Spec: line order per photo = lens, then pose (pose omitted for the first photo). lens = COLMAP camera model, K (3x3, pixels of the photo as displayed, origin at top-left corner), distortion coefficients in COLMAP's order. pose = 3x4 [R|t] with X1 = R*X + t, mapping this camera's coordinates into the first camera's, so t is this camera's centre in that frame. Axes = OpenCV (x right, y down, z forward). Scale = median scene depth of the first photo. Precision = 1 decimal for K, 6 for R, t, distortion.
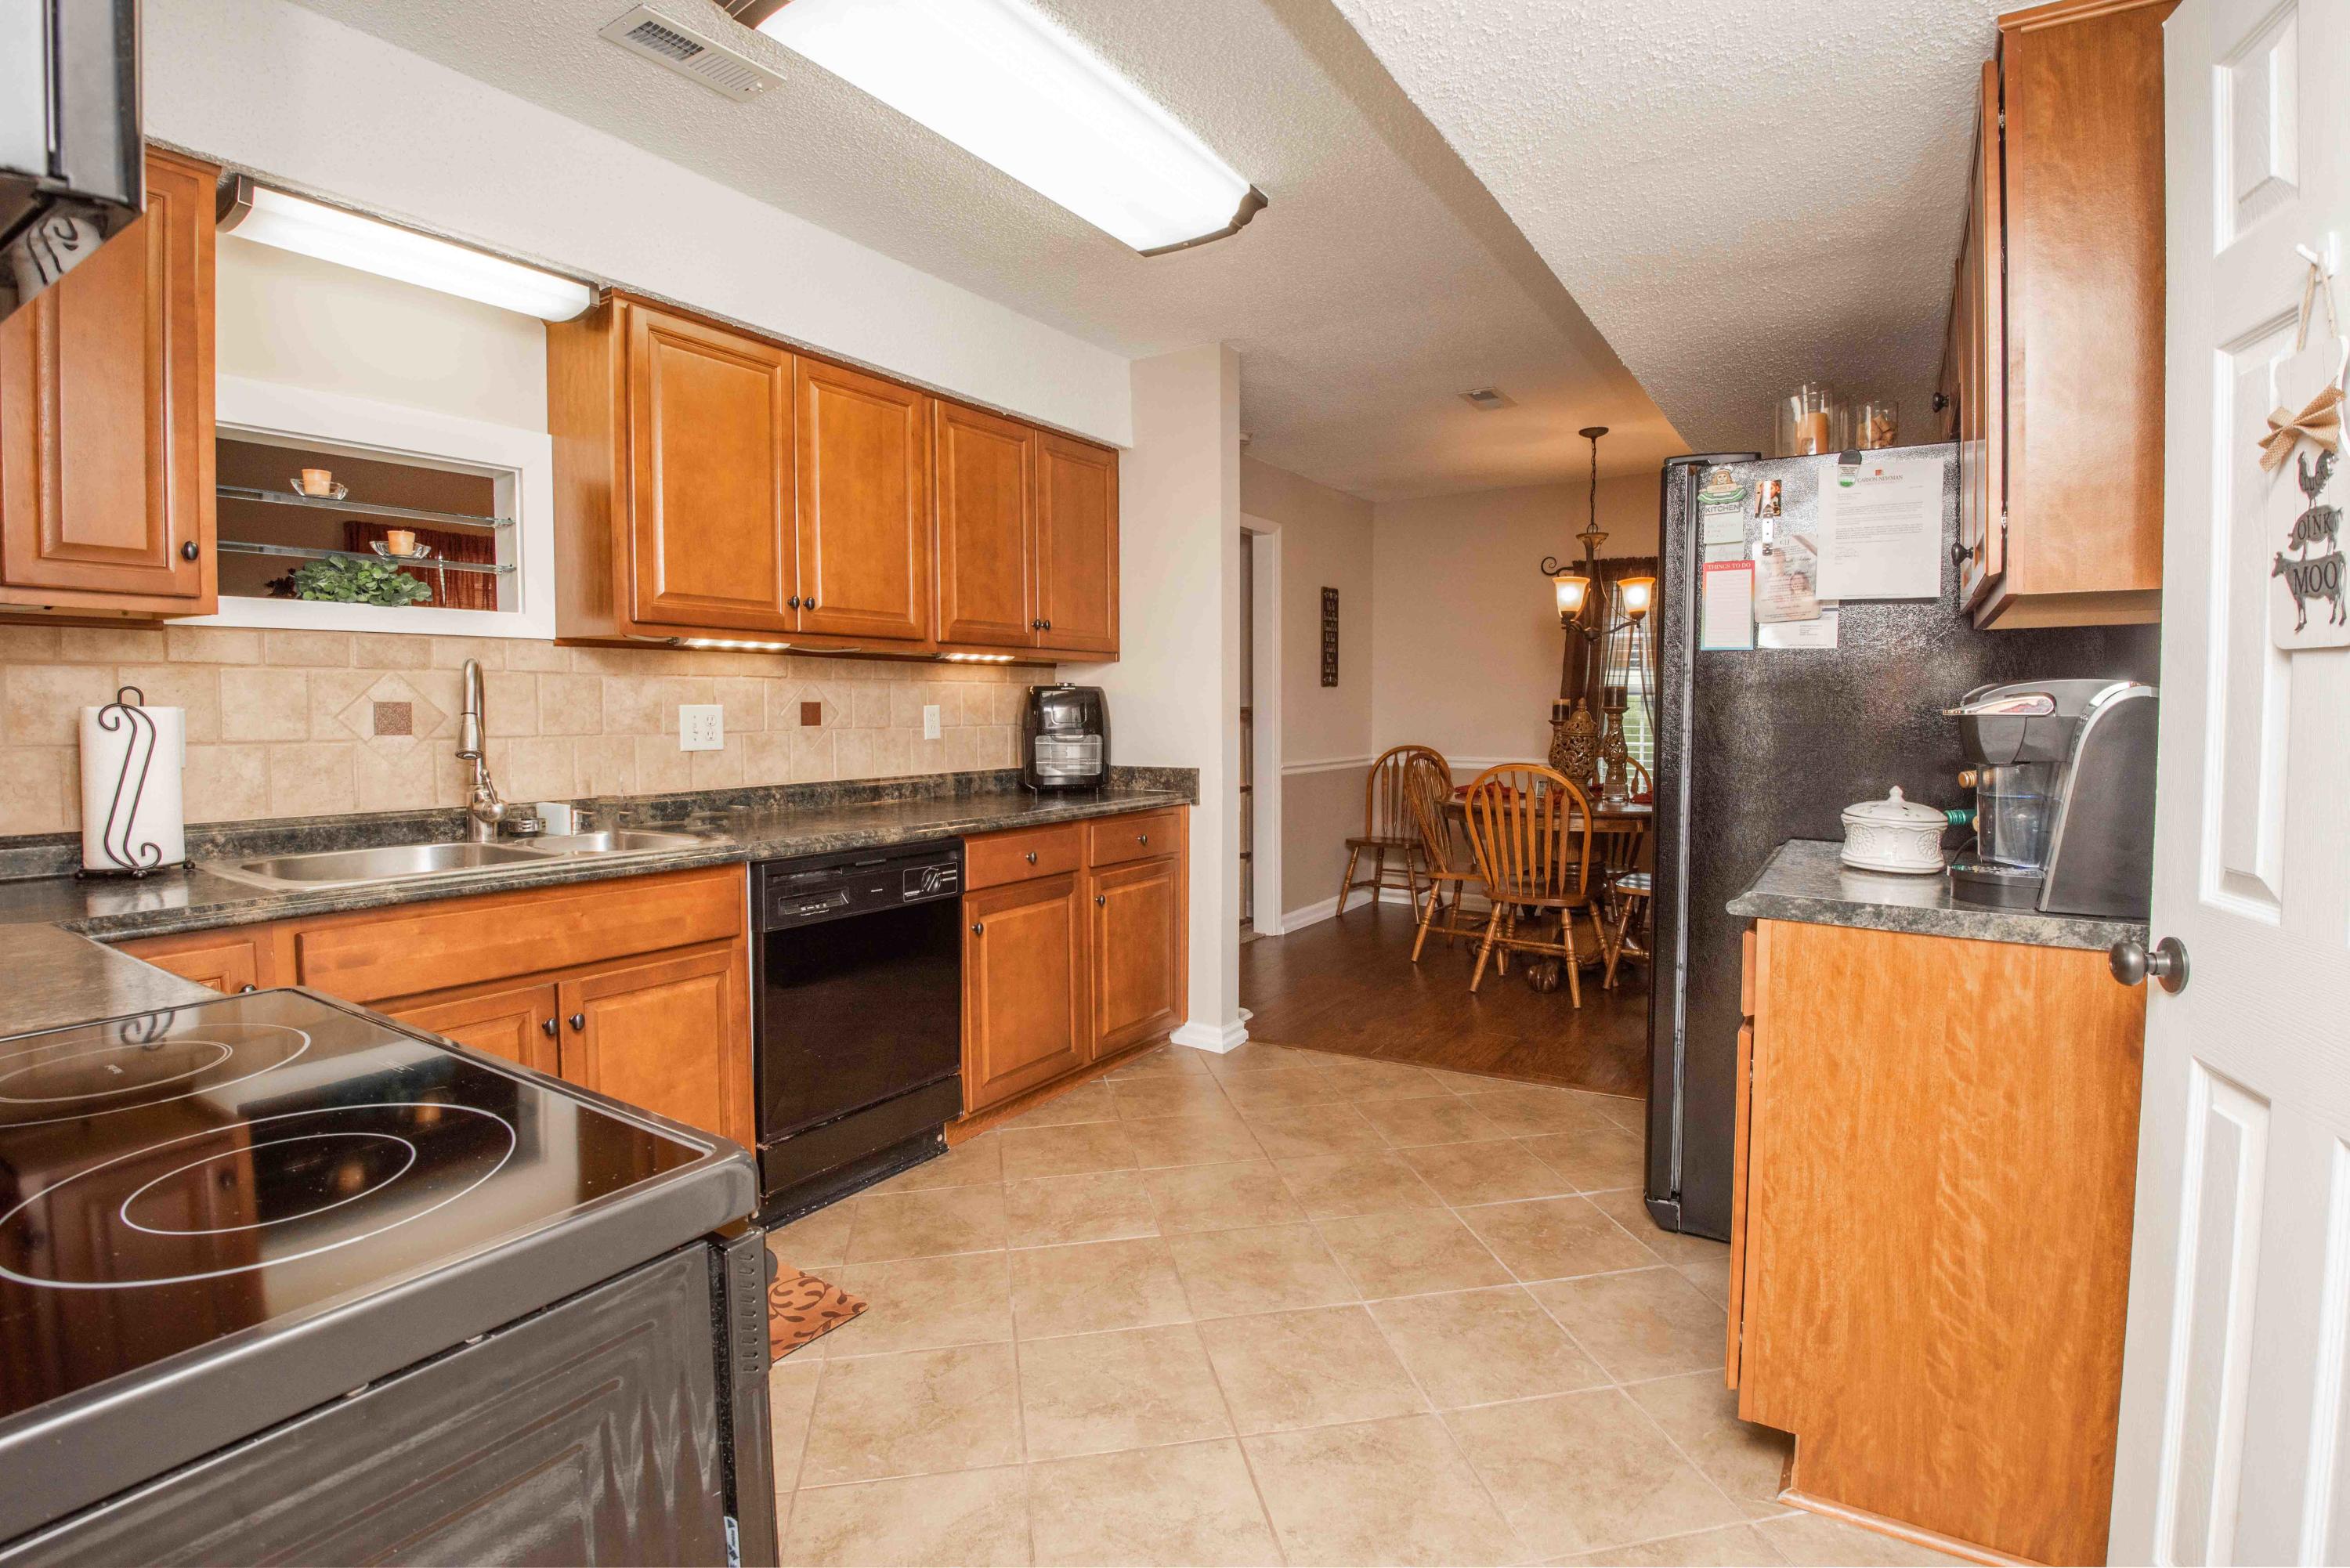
lens RADIAL K [[1027.0, 0, 1135.5], [0, 1027.0, 747.8], [0, 0, 1]] dist [-0.000036, -0.009037]
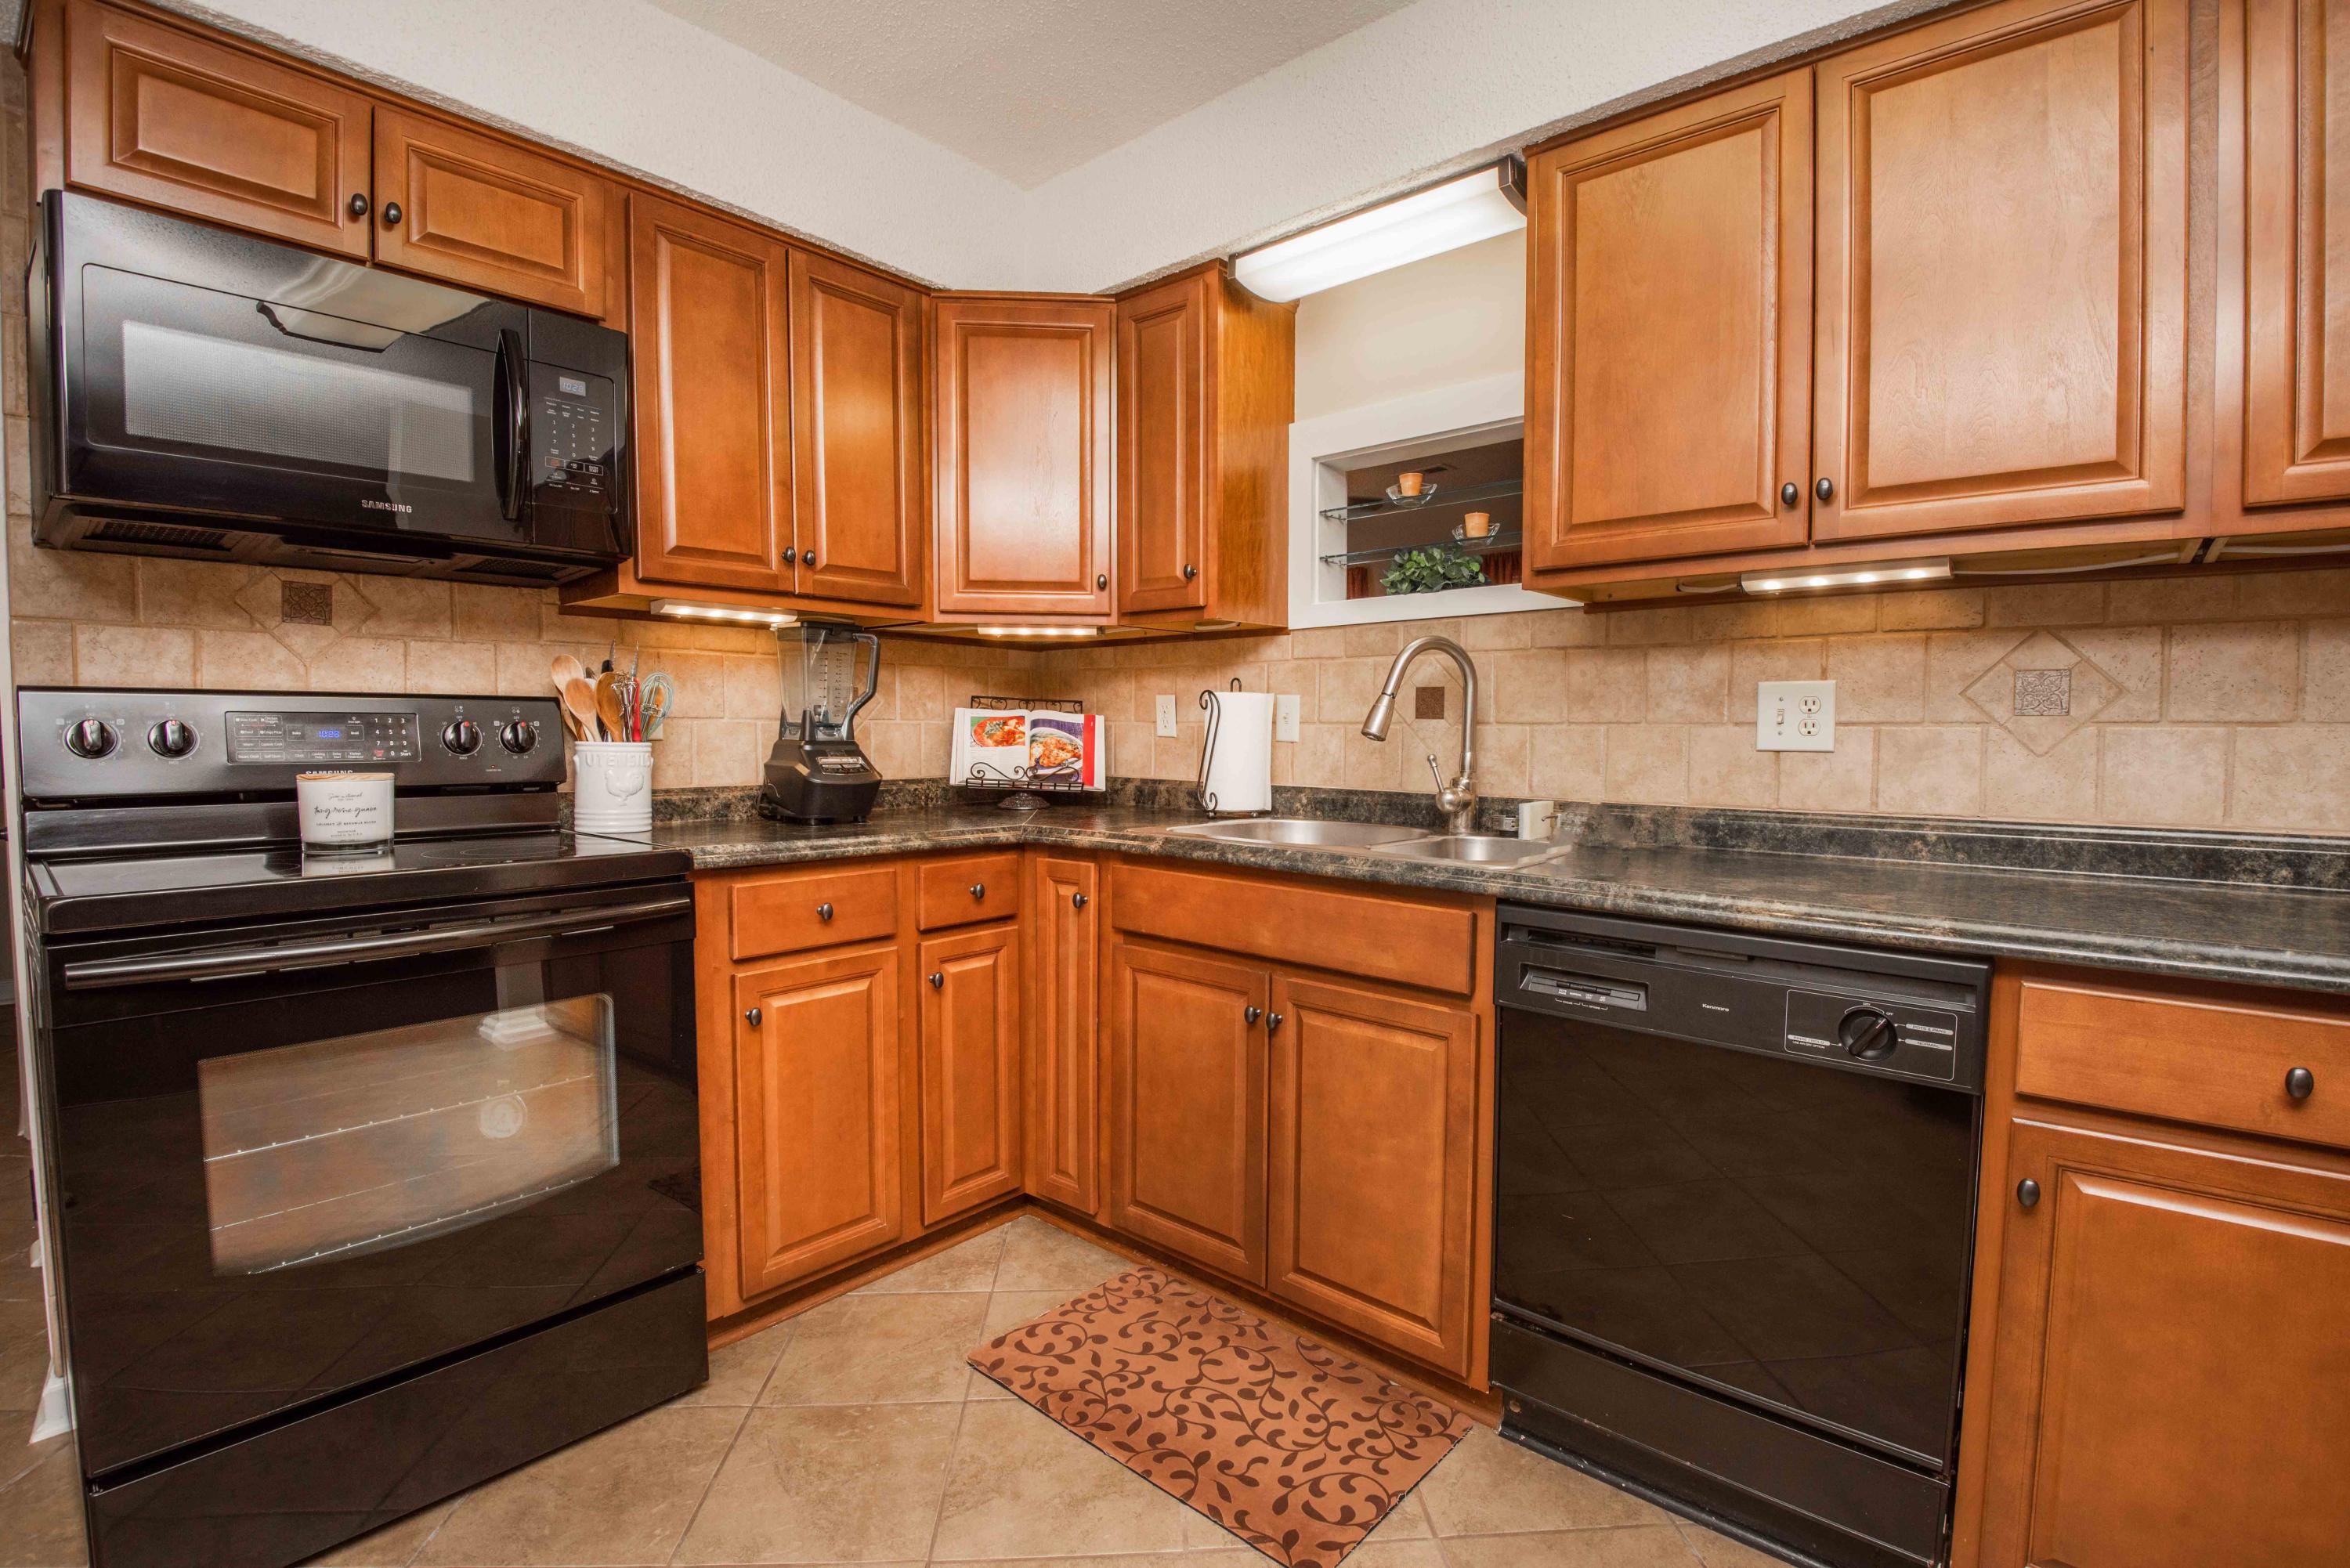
lens RADIAL K [[1075.4, 0, 1233.9], [0, 1075.4, 785.2], [0, 0, 1]] dist [-0.001276, -0.020298]
pose [[-0.050610, 0.050921, -0.997420, 0.282484], [-0.044876, 0.997575, 0.053206, 0.004009], [0.997710, 0.047453, -0.048202, 0.687725]]
